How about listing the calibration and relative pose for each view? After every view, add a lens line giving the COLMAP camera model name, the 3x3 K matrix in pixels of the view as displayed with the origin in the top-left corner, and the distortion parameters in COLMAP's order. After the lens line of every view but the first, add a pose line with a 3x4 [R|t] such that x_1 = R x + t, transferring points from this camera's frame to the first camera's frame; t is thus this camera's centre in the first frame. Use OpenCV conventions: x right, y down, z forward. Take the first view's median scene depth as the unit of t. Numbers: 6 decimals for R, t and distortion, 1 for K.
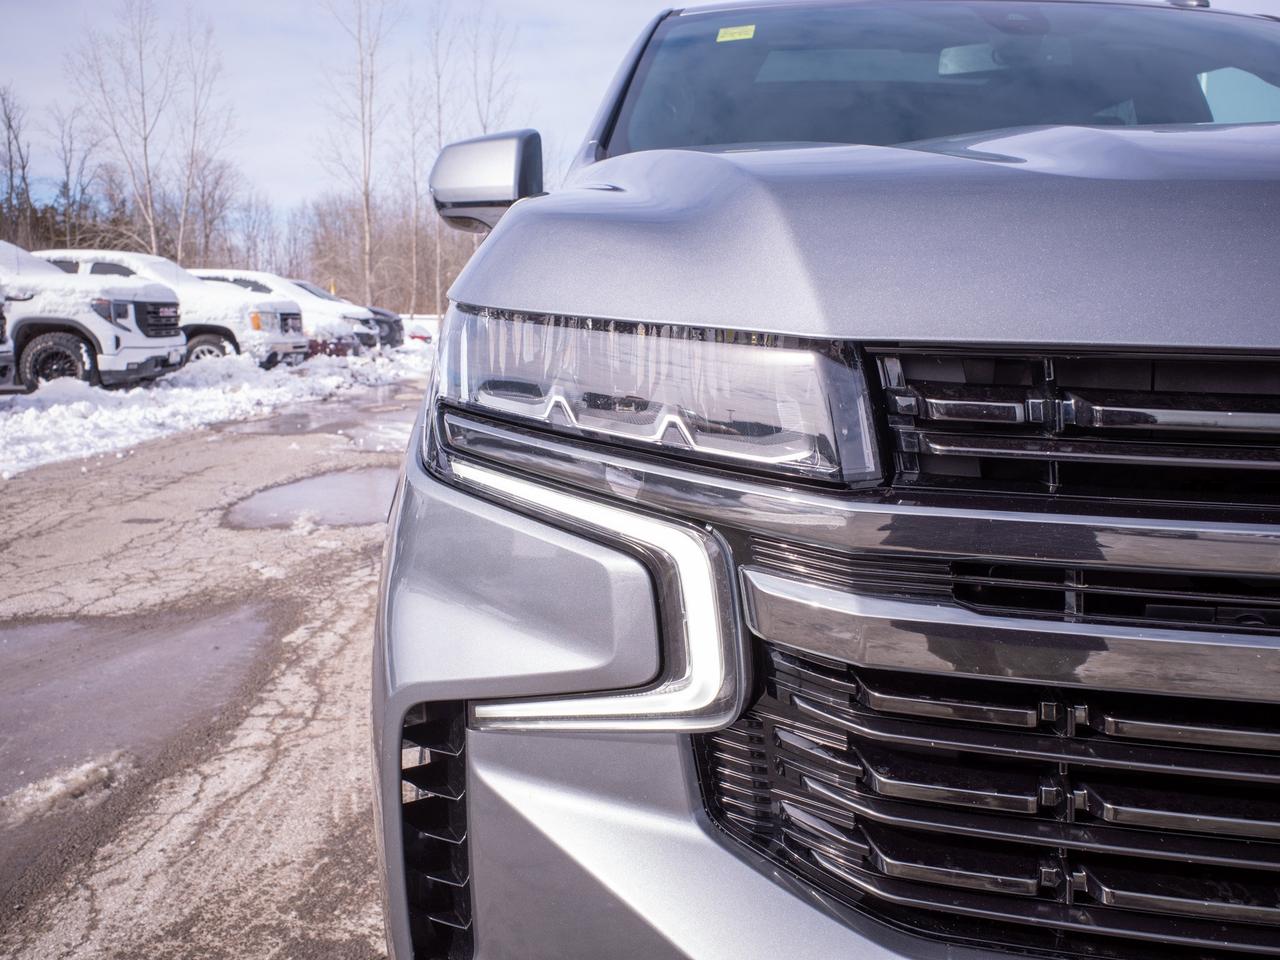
lens RADIAL K [[1146.3, 0, 639.2], [0, 1146.3, 435.3], [0, 0, 1]] dist [-0.012690, -0.001358]
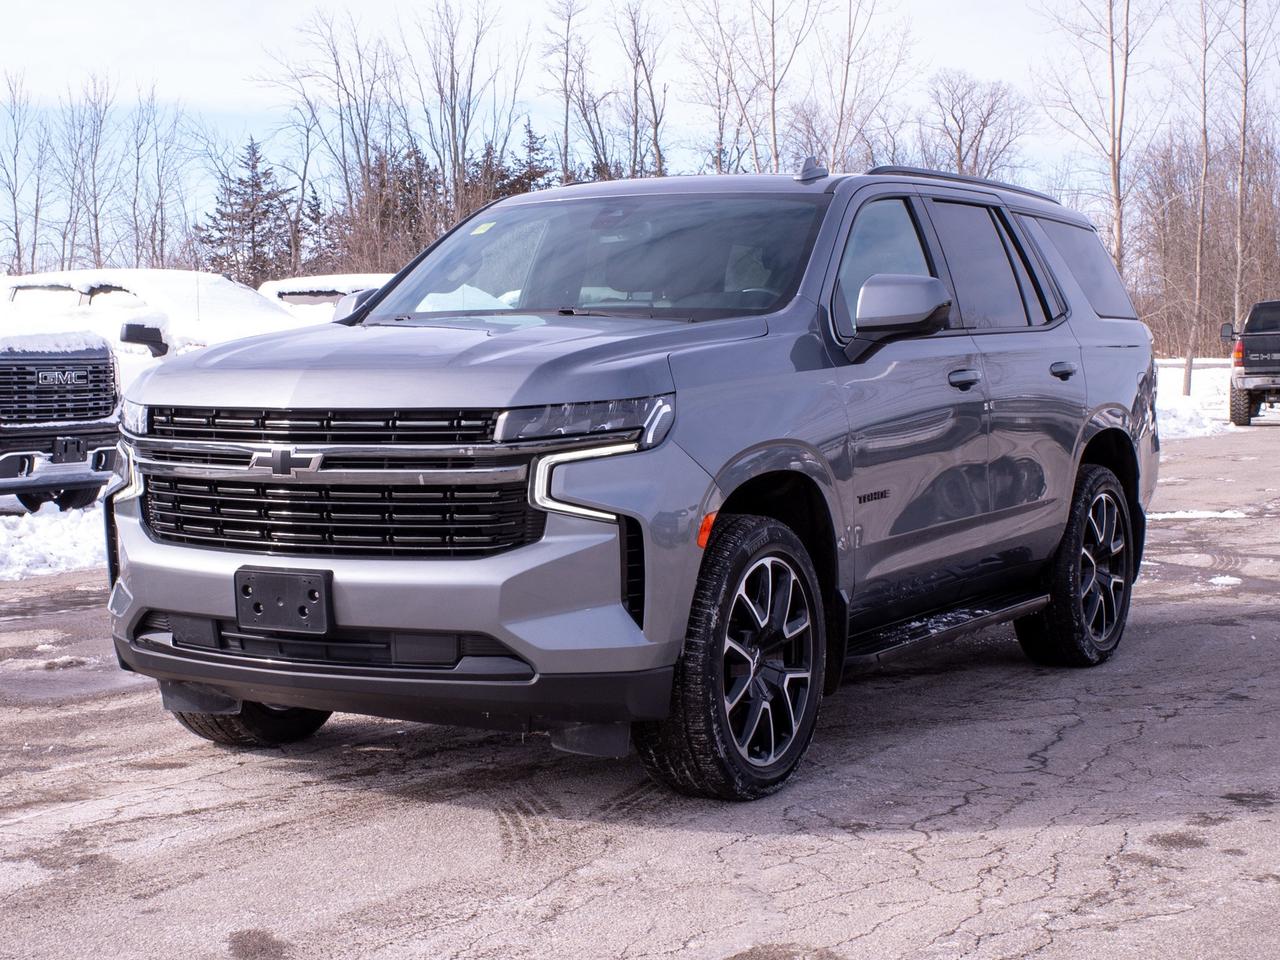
lens RADIAL K [[2177.1, 0, 640.0], [0, 2177.1, 480.0], [0, 0, 1]] dist [-0.051241, -0.021488]
pose [[0.874456, 0.019109, -0.484729, 0.252177], [-0.042257, 0.998426, -0.036874, 0.018867], [0.483261, 0.052728, 0.873887, -0.232397]]
